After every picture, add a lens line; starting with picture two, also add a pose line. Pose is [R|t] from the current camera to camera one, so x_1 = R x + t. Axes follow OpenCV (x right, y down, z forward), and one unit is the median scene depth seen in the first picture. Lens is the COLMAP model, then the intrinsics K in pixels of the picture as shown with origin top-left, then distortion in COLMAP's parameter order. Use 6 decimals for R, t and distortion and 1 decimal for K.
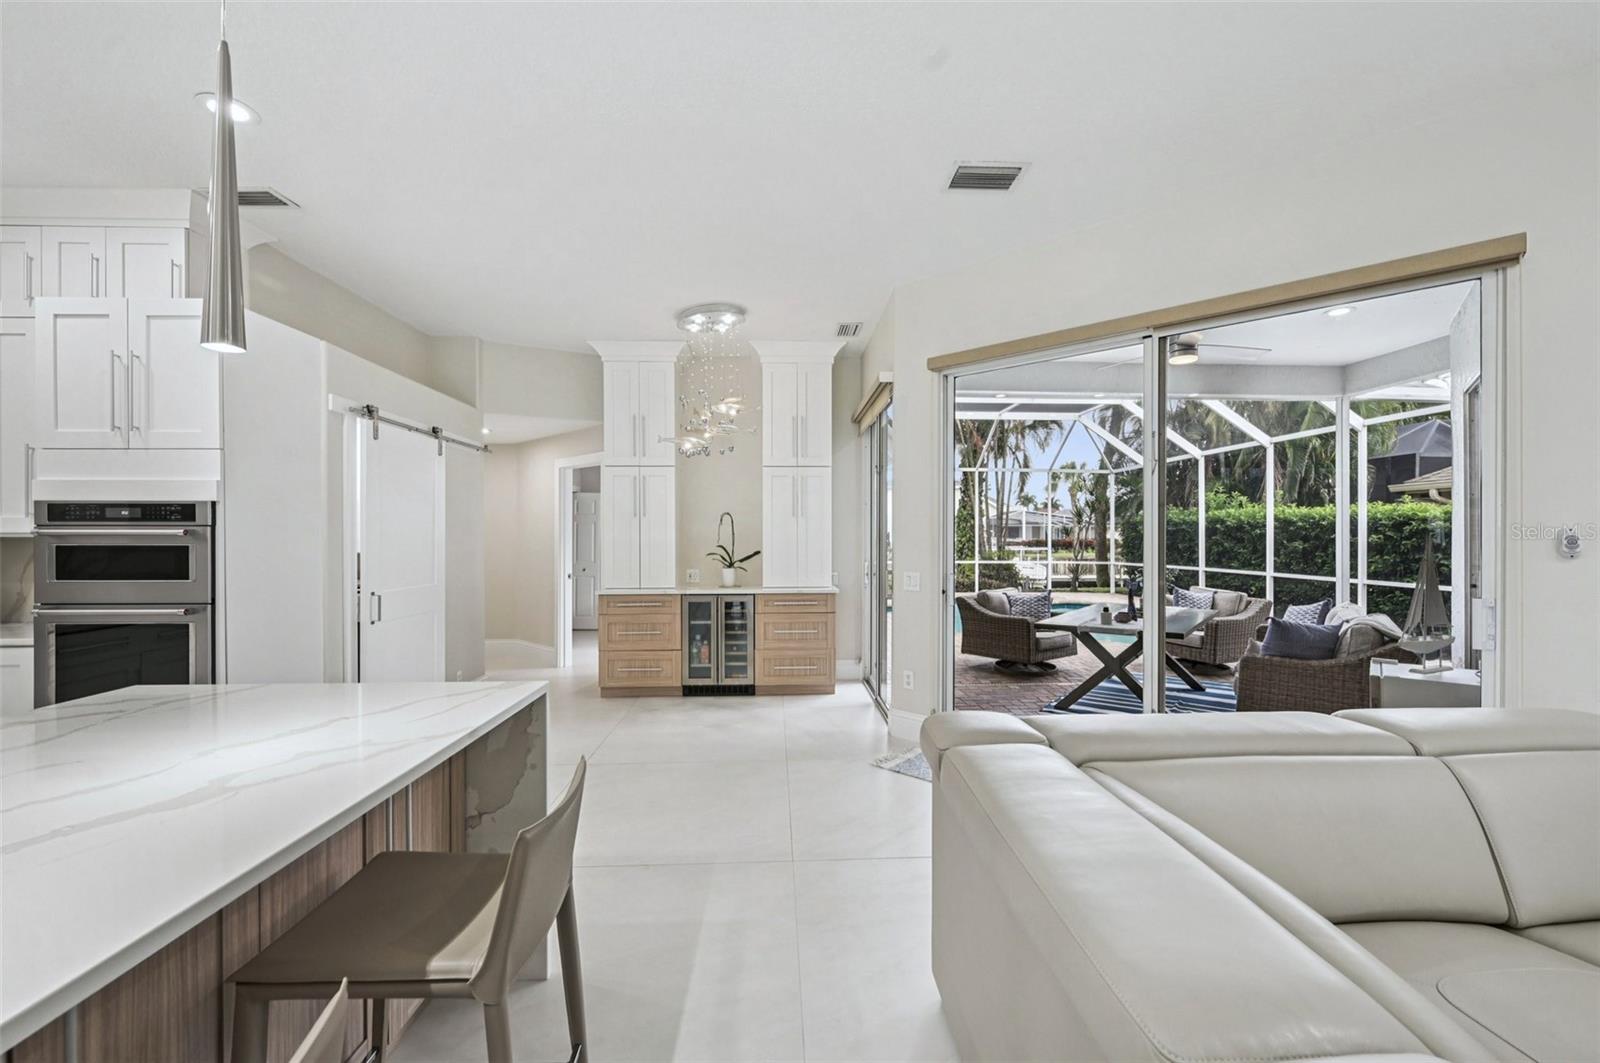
lens RADIAL K [[649.9, 0, 805.7], [0, 649.9, 535.7], [0, 0, 1]] dist [-0.000234, -0.000710]
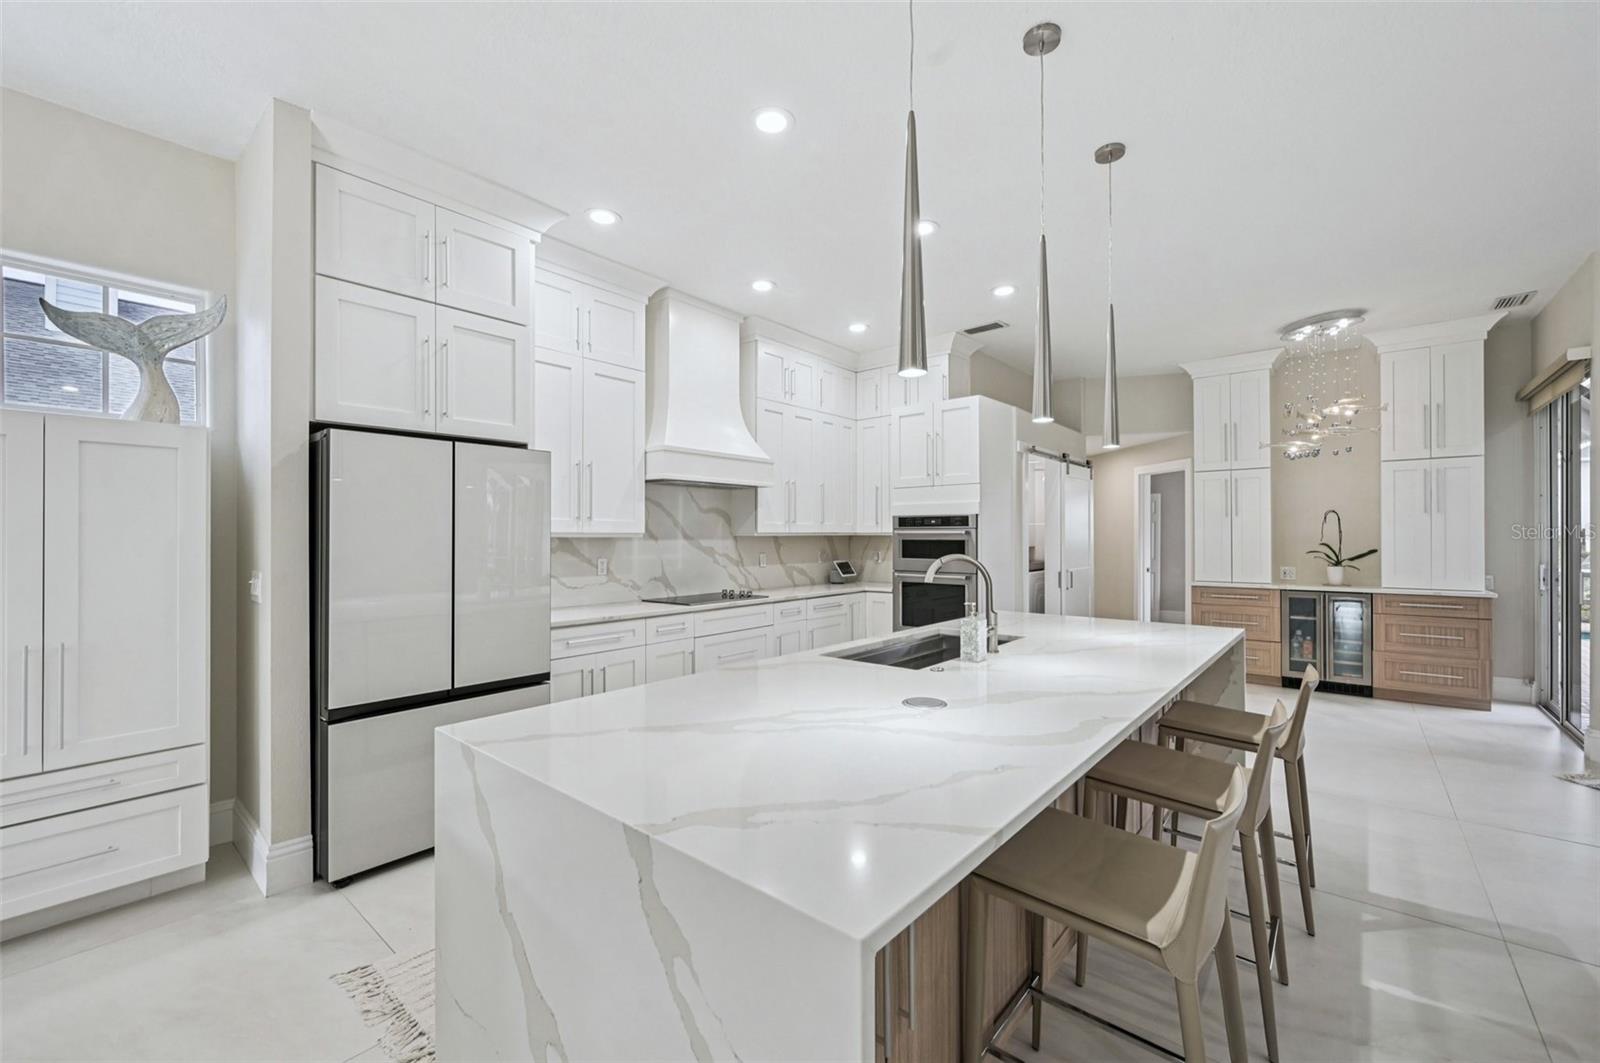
lens RADIAL K [[649.9, 0, 800.5], [0, 649.9, 533.7], [0, 0, 1]] dist [-0.000234, -0.000710]
pose [[0.732799, -0.002801, -0.680440, -0.043108], [0.002137, 0.999996, -0.001815, 0.000410], [0.680442, -0.000124, 0.732802, -0.298477]]
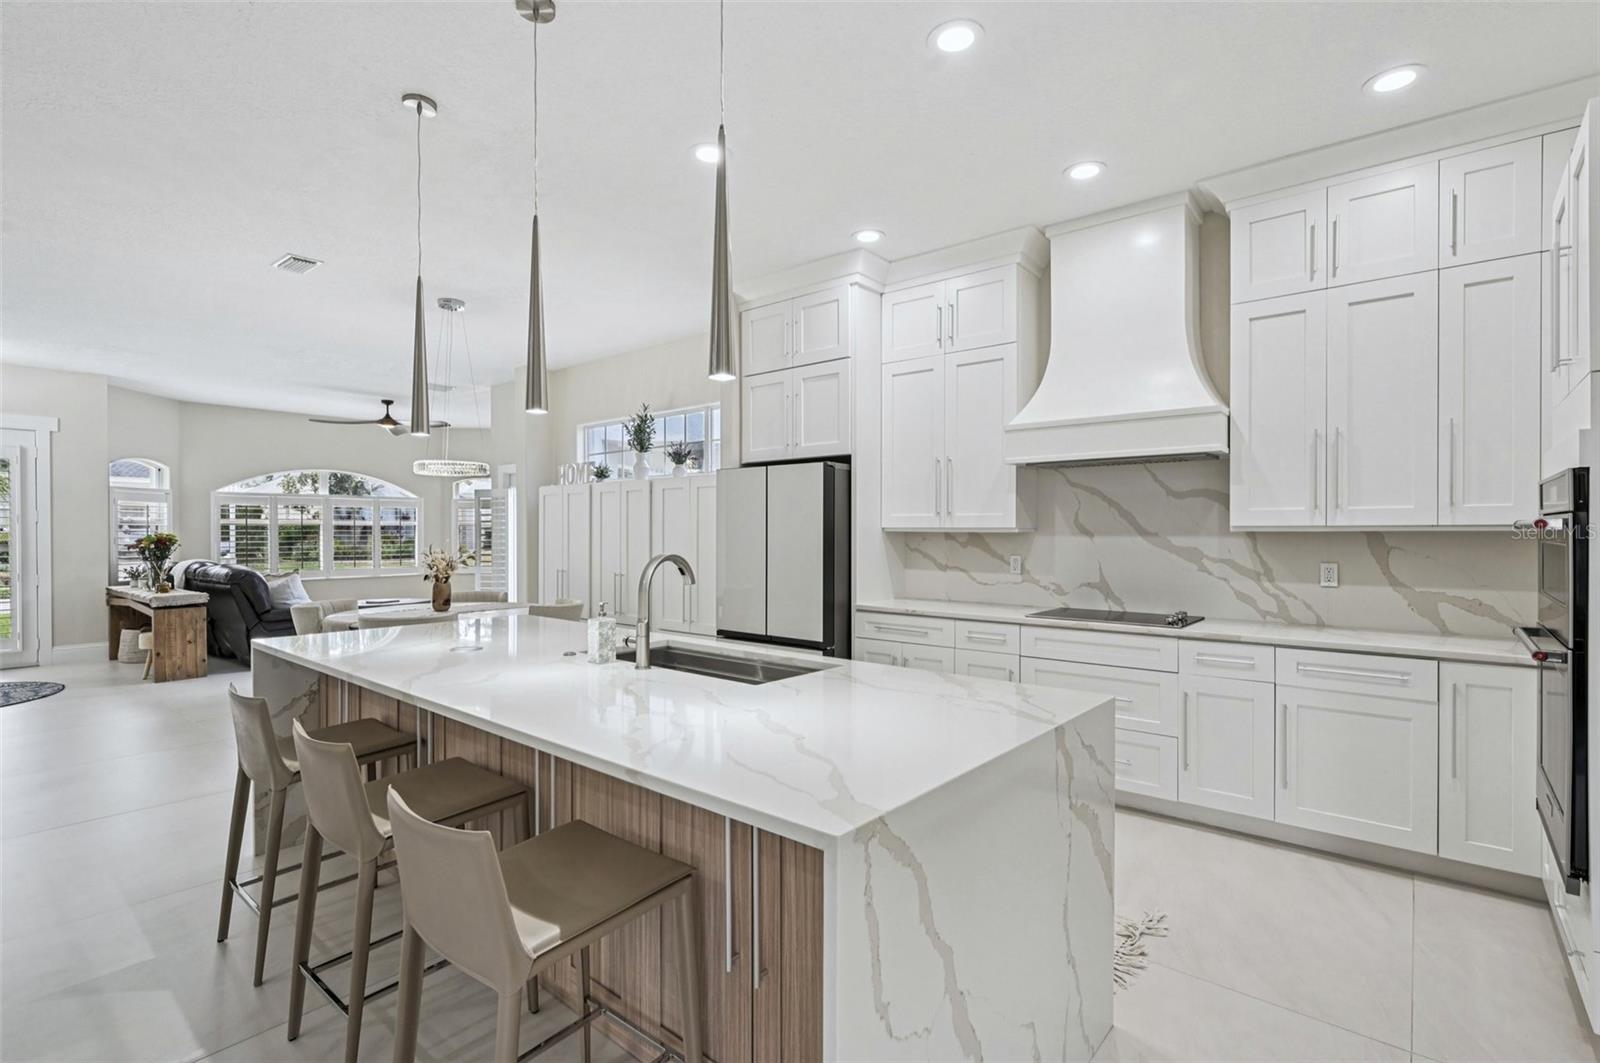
lens RADIAL K [[733.5, 0, 816.0], [0, 733.5, 533.8], [0, 0, 1]] dist [-0.001012, -0.000535]
pose [[-0.667901, 0.004905, -0.744234, -0.004076], [0.001717, 0.999986, 0.005050, 0.000149], [0.744248, 0.002095, -0.667900, 0.477868]]
